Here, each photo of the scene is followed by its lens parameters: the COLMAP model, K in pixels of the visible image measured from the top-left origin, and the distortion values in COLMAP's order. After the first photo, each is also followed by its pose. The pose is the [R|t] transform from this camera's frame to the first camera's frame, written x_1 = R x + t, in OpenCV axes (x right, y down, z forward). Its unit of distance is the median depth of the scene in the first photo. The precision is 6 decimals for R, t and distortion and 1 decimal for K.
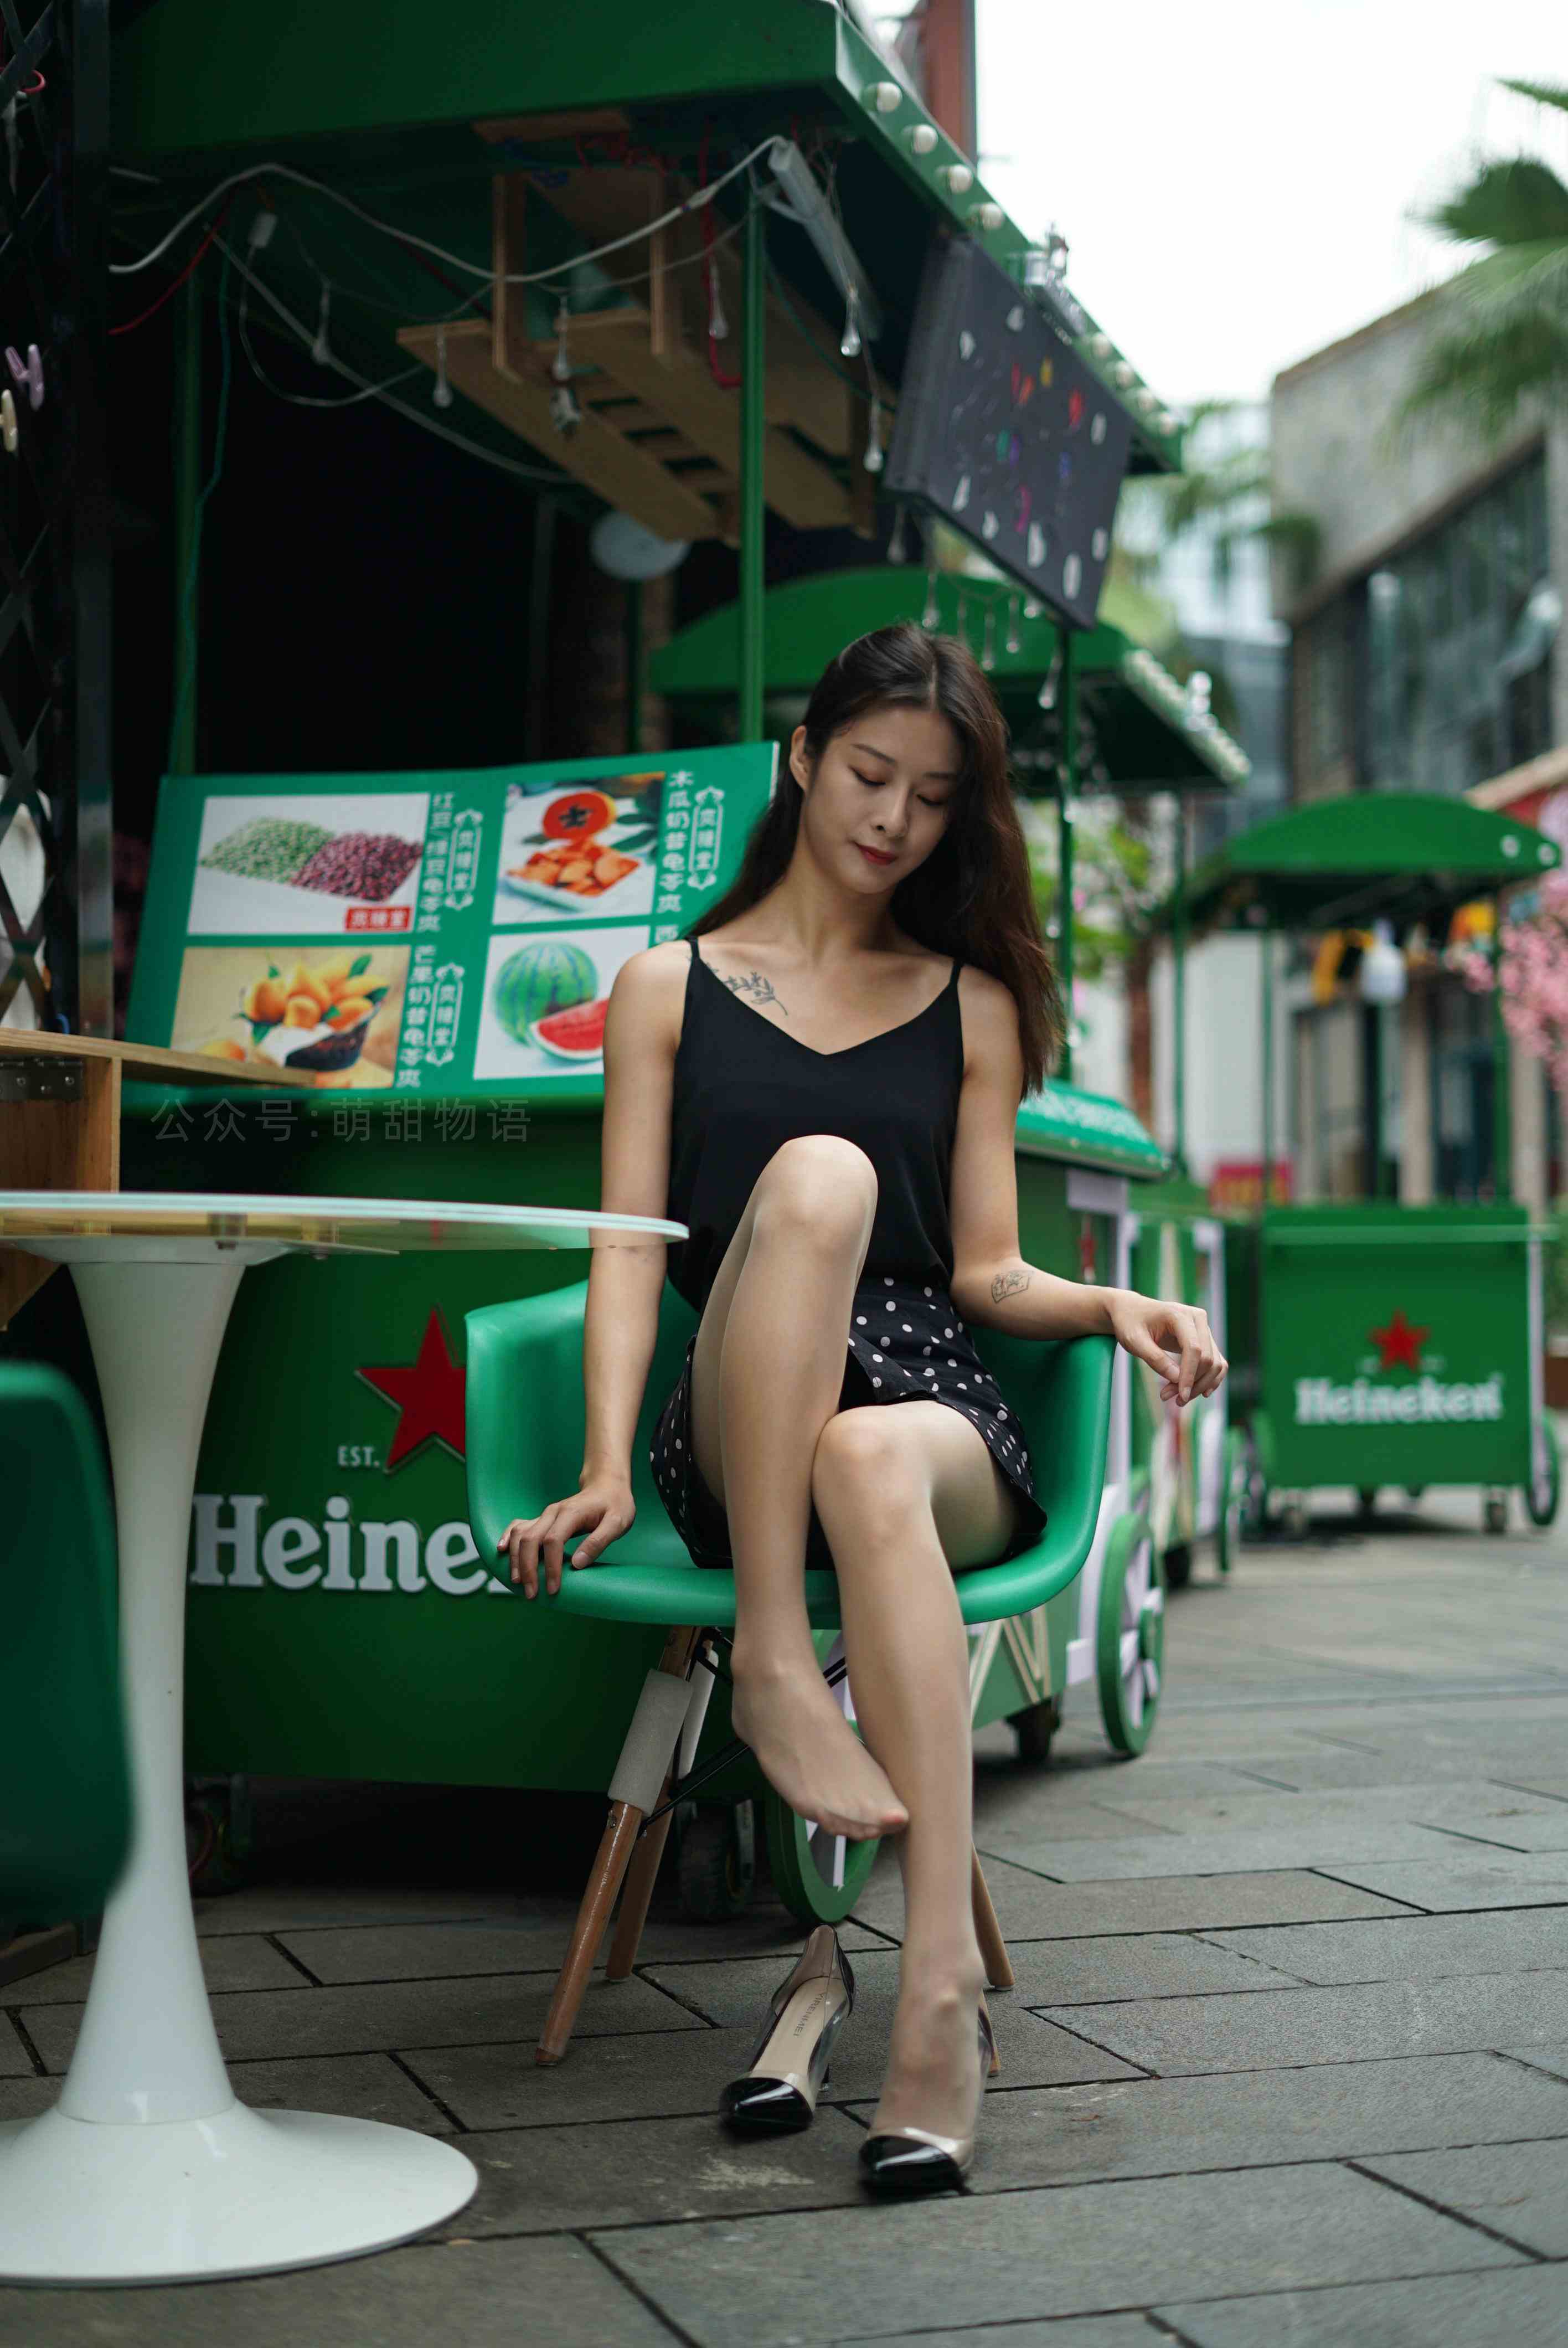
lens RADIAL K [[3466.8, 0, 812.2], [0, 3466.8, 1179.3], [0, 0, 1]] dist [-0.047943, 0.040853]
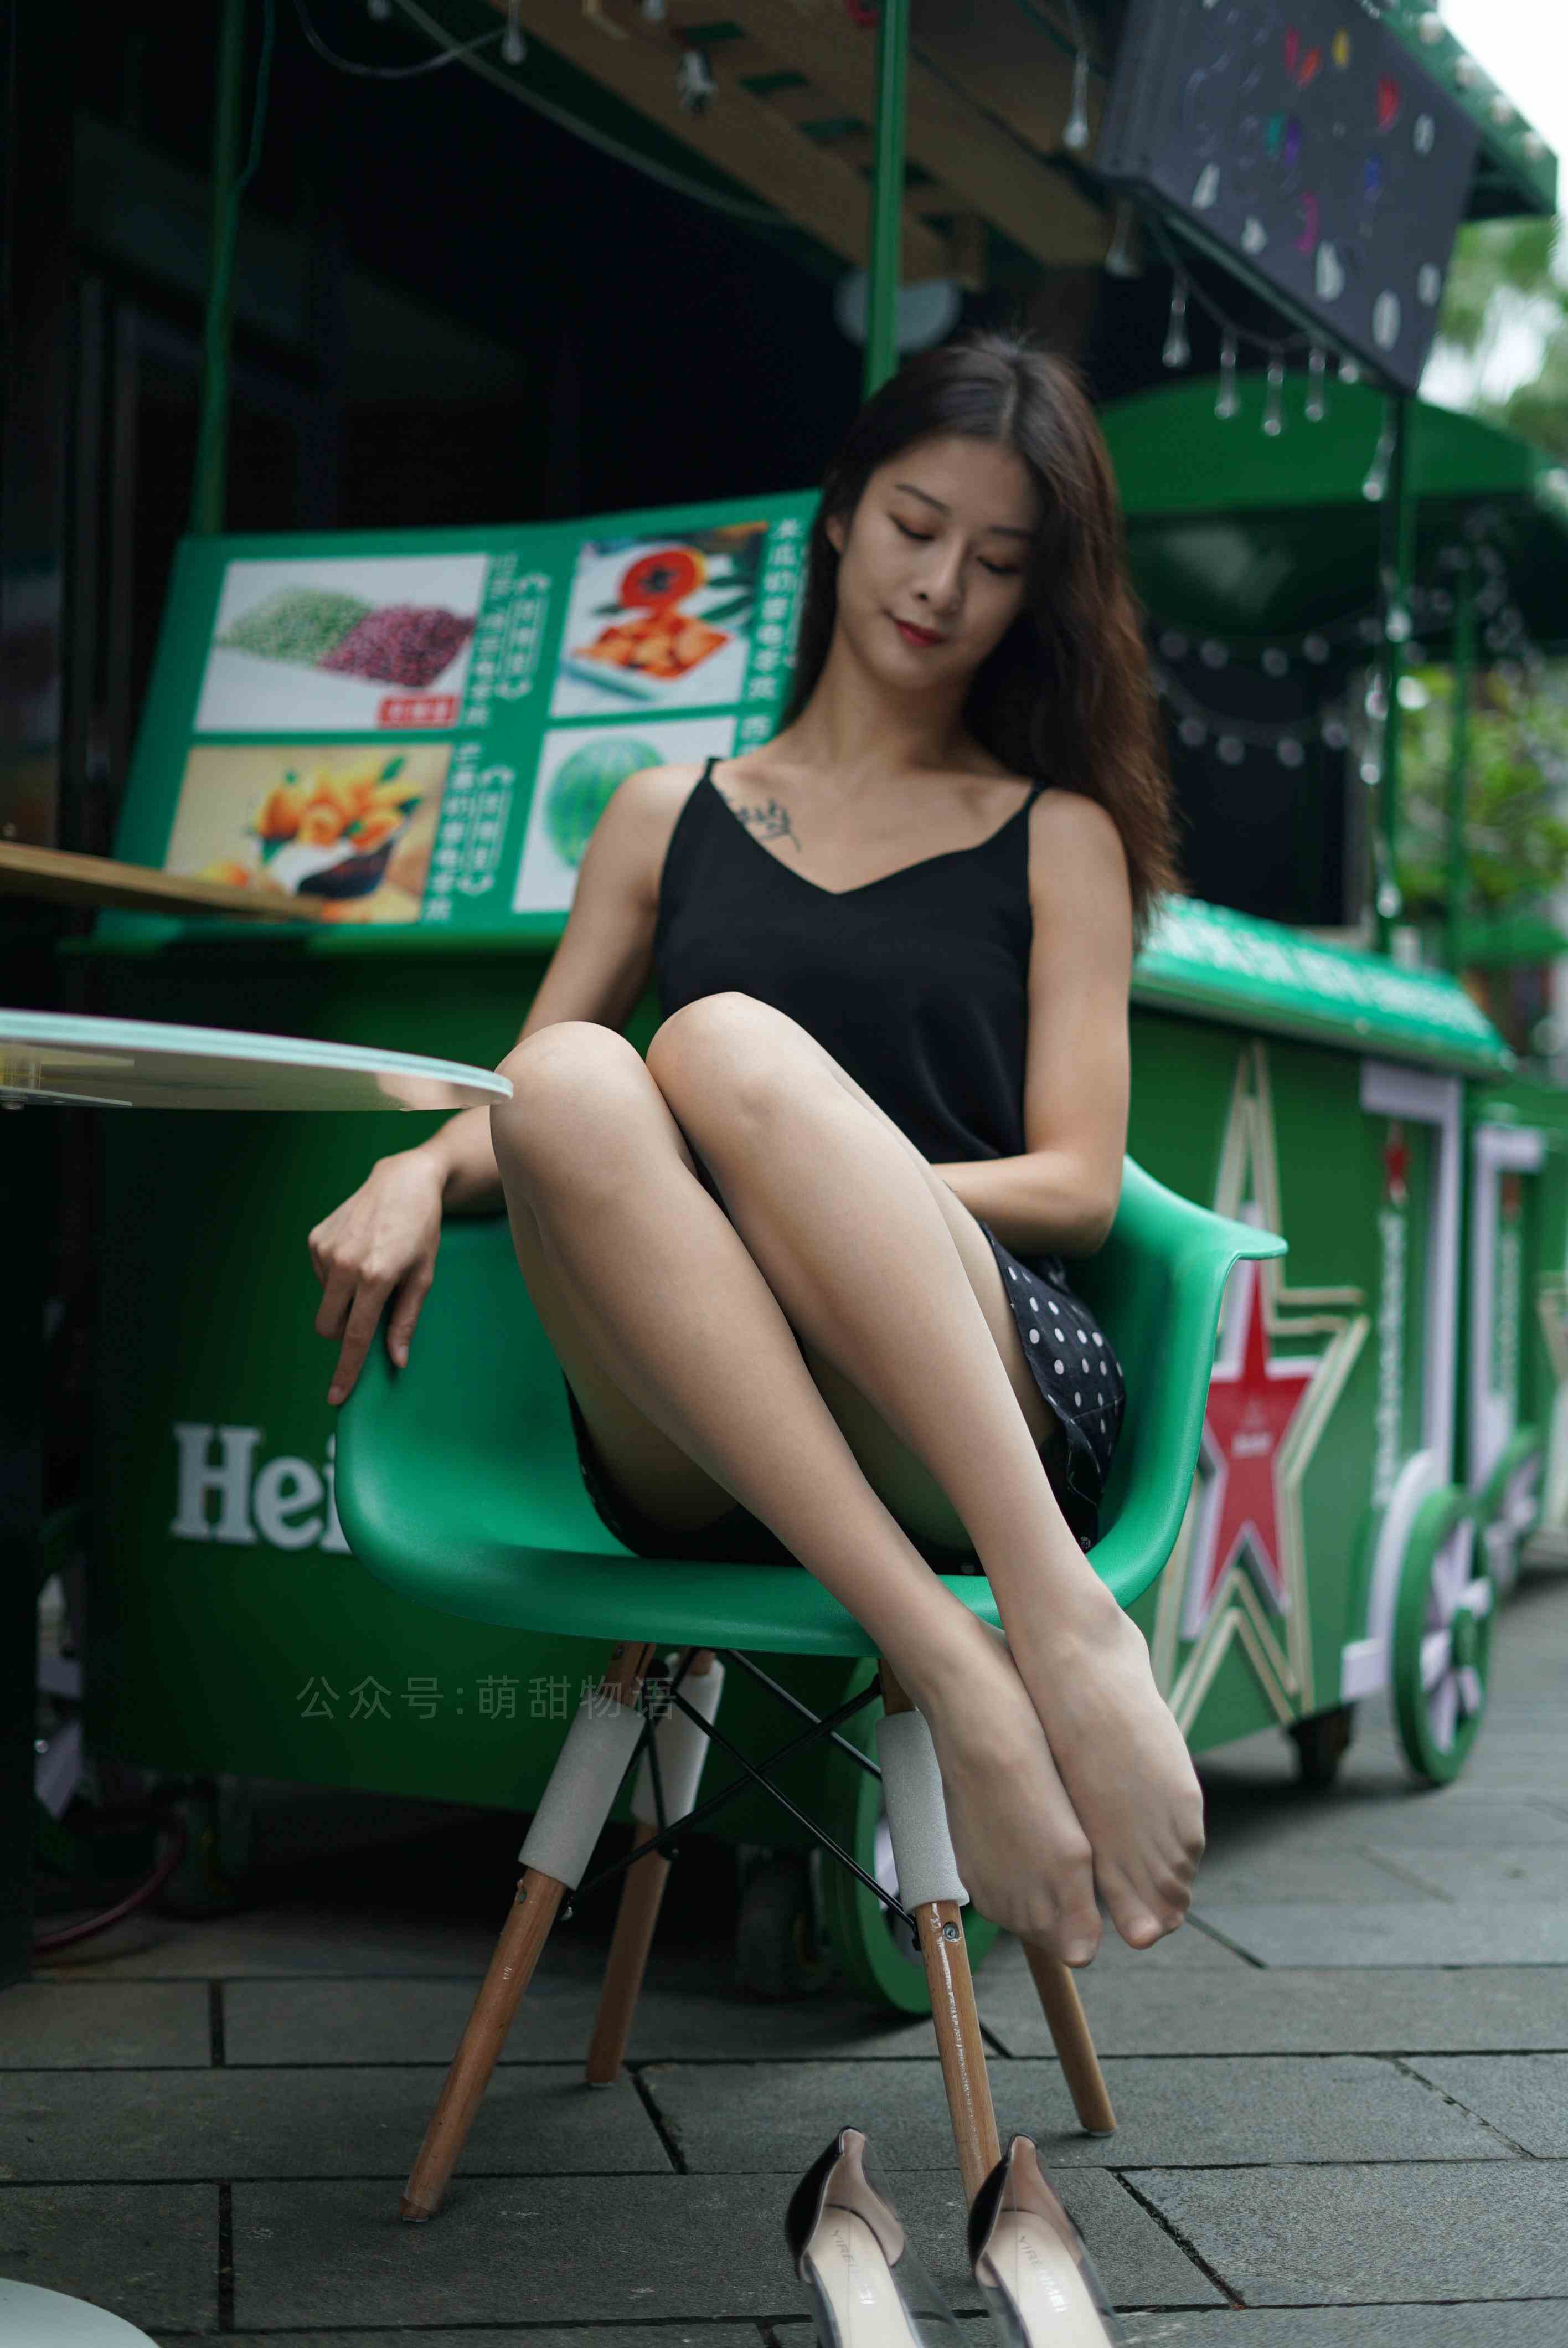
lens RADIAL K [[3466.8, 0, 812.2], [0, 3466.8, 1179.3], [0, 0, 1]] dist [-0.047943, 0.040853]
pose [[0.987213, 0.027995, -0.156929, 0.092766], [-0.024763, 0.999440, 0.022515, 0.012238], [0.157471, -0.018341, 0.987353, 0.230533]]
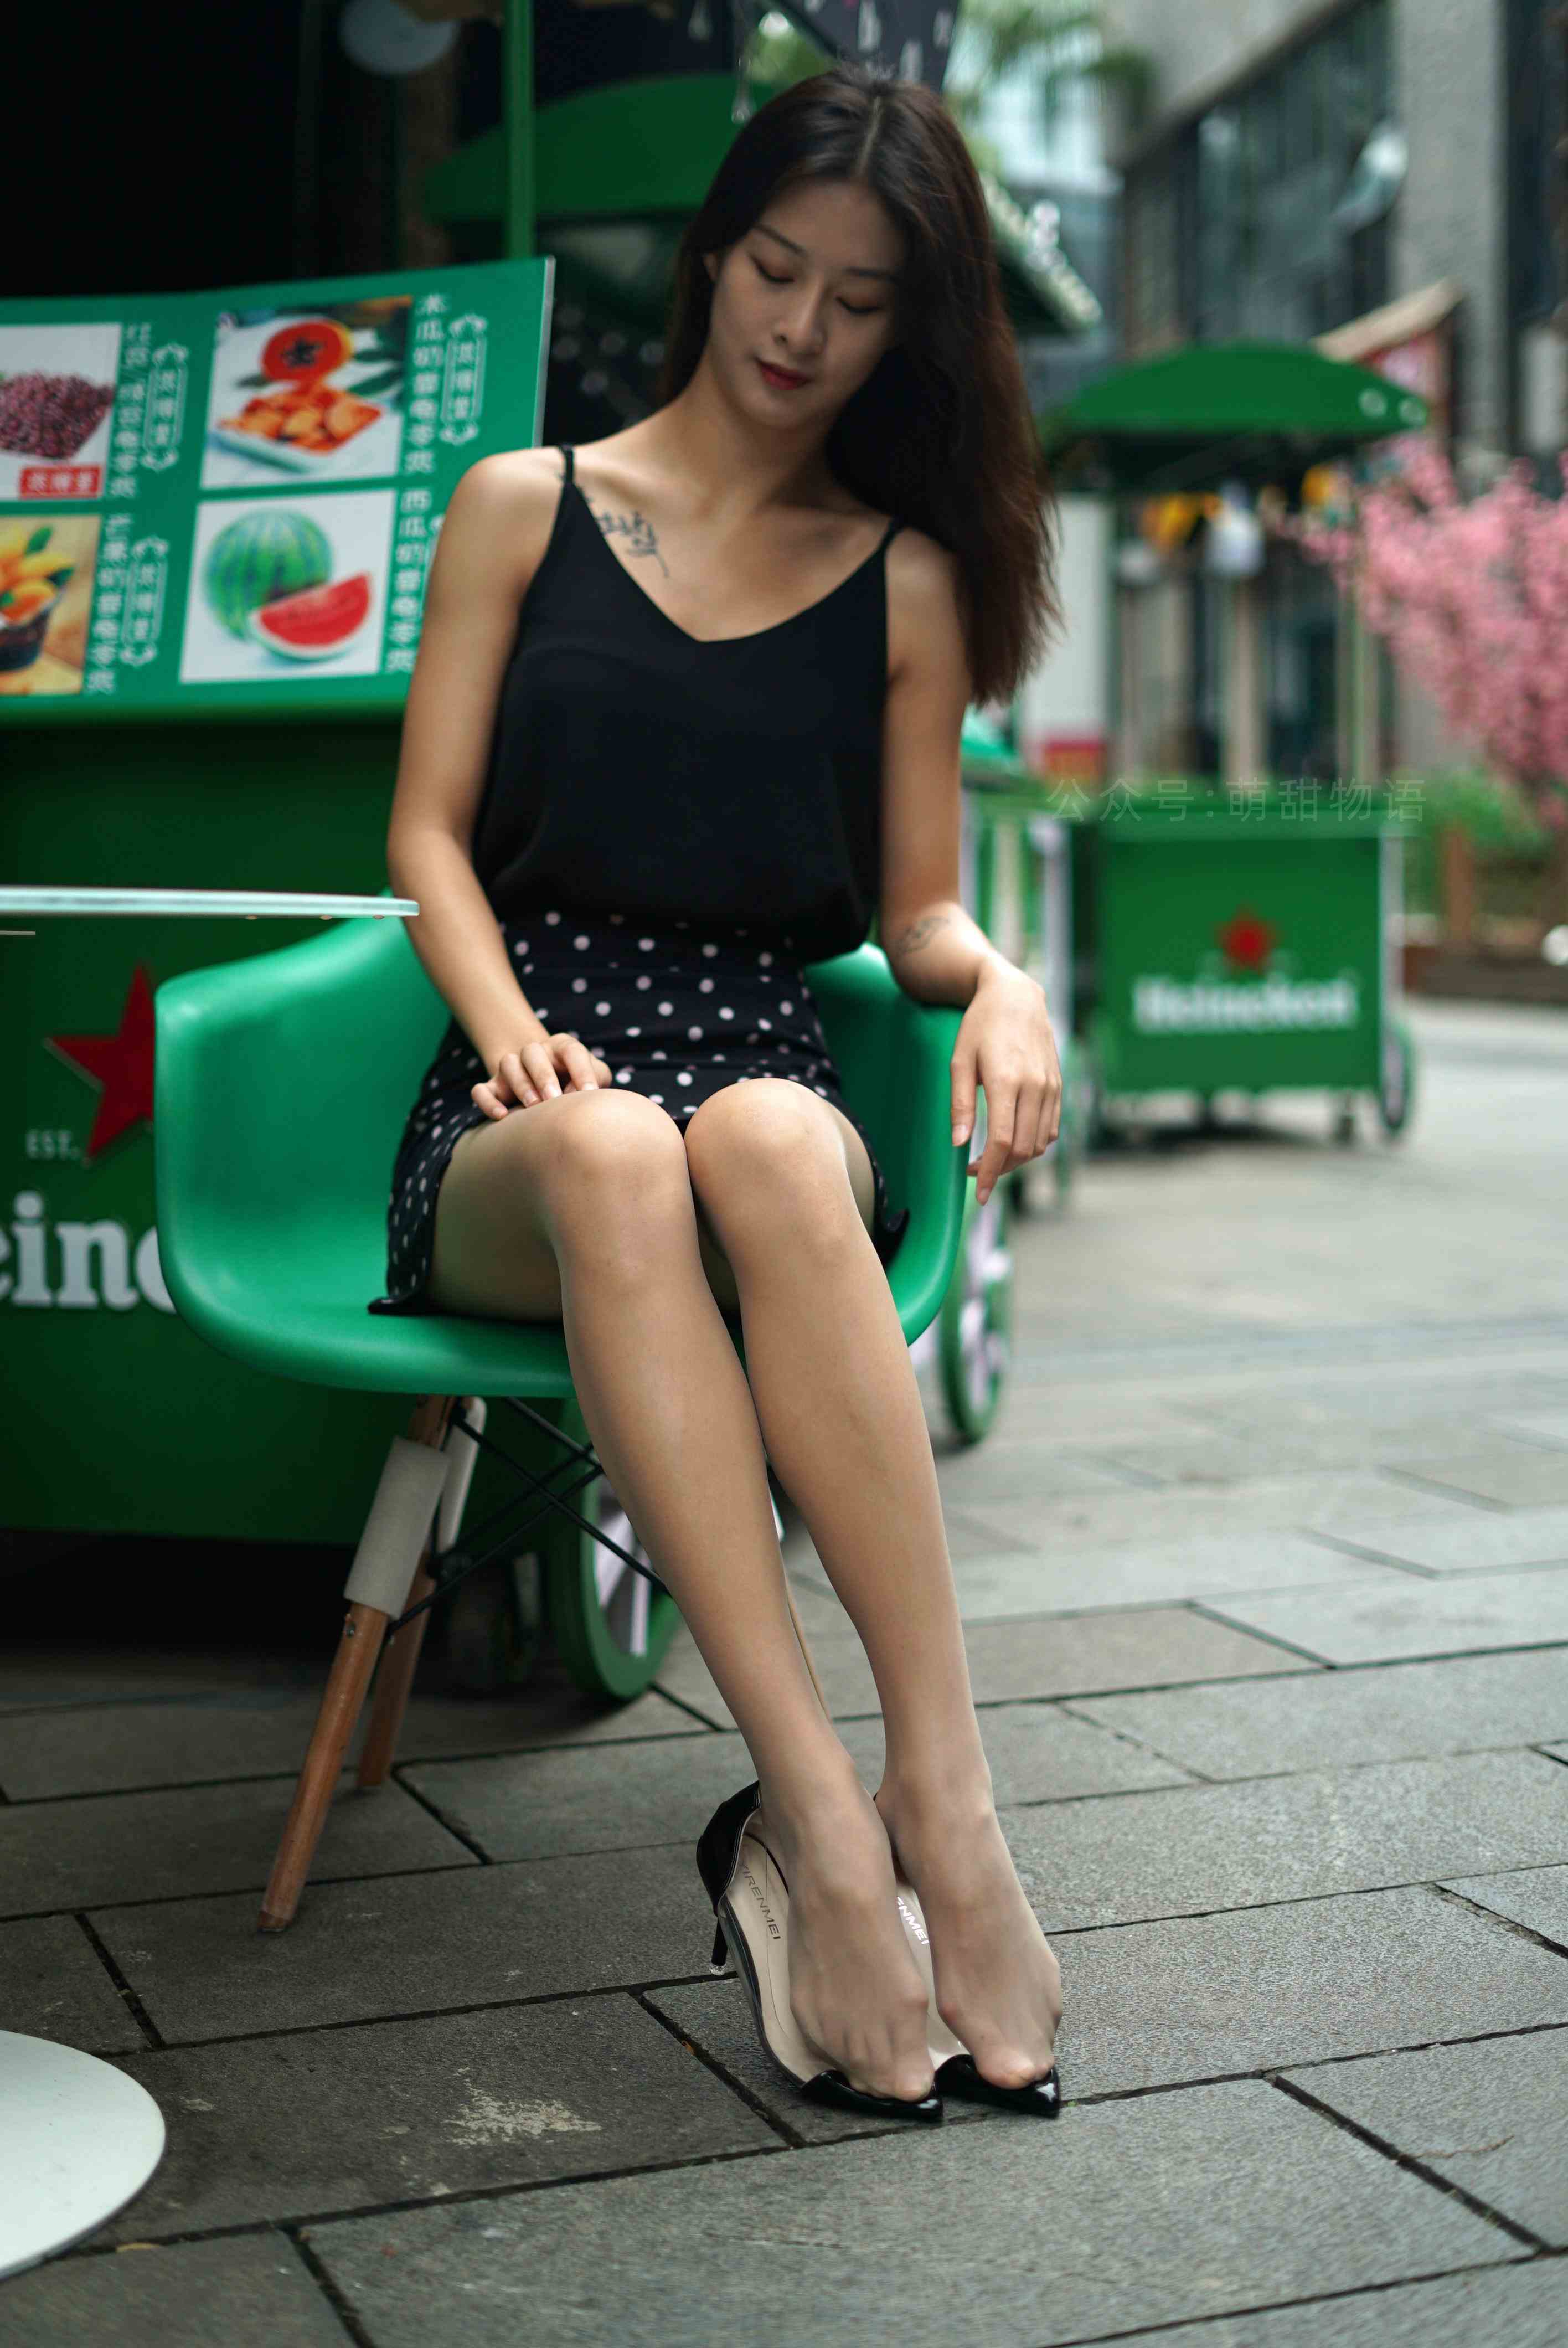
lens RADIAL K [[3466.8, 0, 812.2], [0, 3466.8, 1179.3], [0, 0, 1]] dist [-0.047943, 0.040853]
pose [[0.998594, -0.008833, 0.052272, 0.006440], [0.002308, 0.992330, 0.123597, -0.012934], [-0.052963, -0.123303, 0.990955, 0.173426]]
